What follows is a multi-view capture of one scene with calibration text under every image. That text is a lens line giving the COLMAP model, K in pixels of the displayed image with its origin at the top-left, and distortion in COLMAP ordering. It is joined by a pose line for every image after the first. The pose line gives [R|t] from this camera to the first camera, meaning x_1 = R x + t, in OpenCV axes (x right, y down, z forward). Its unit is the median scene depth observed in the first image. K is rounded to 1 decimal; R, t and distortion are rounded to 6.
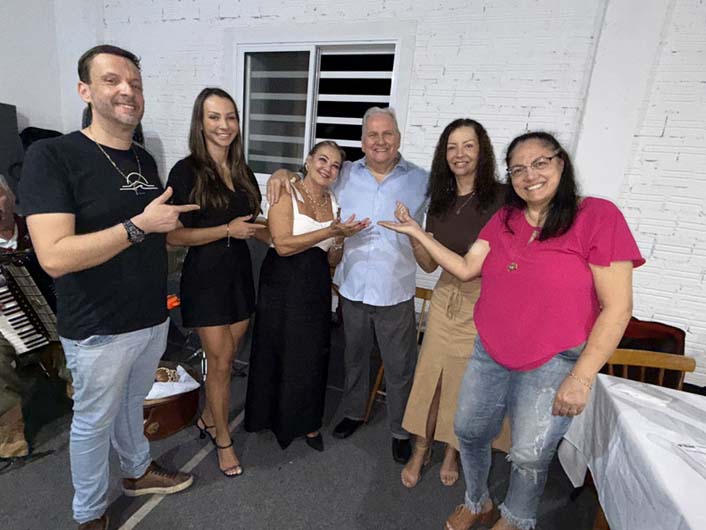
lens RADIAL K [[369.7, 0, 350.6], [0, 369.7, 266.3], [0, 0, 1]] dist [-0.013920, 0.001260]
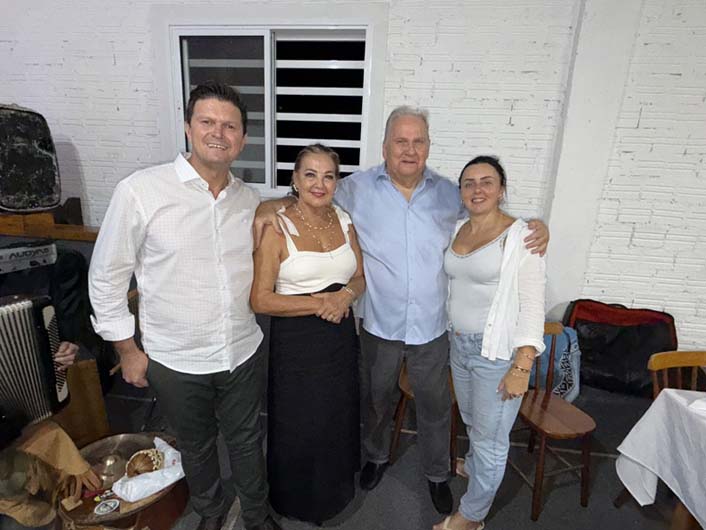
lens RADIAL K [[369.7, 0, 350.0], [0, 369.7, 265.3], [0, 0, 1]] dist [-0.013920, 0.001260]
pose [[0.976465, -0.099669, 0.191265, -0.146426], [0.093743, 0.994800, 0.039810, -0.078296], [-0.194238, -0.020943, 0.980731, 0.125952]]
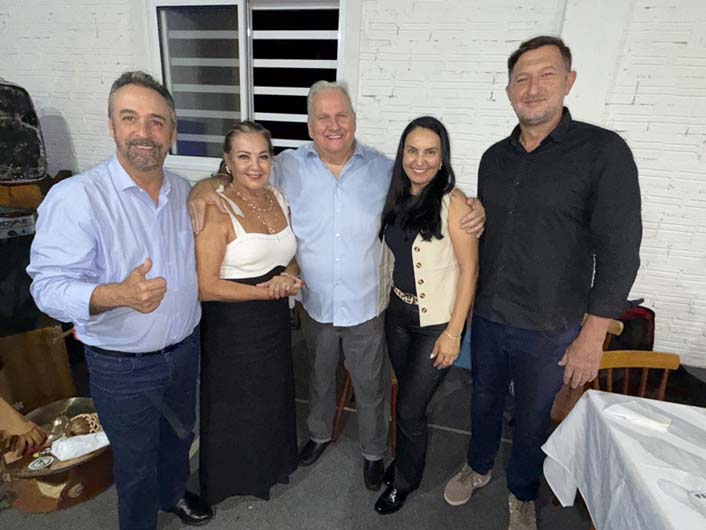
lens RADIAL K [[369.7, 0, 354.6], [0, 369.7, 266.0], [0, 0, 1]] dist [-0.013920, 0.001260]
pose [[0.991142, -0.072955, 0.110973, 0.018520], [0.062735, 0.993692, 0.092951, -0.068602], [-0.117054, -0.085166, 0.989467, 0.114321]]
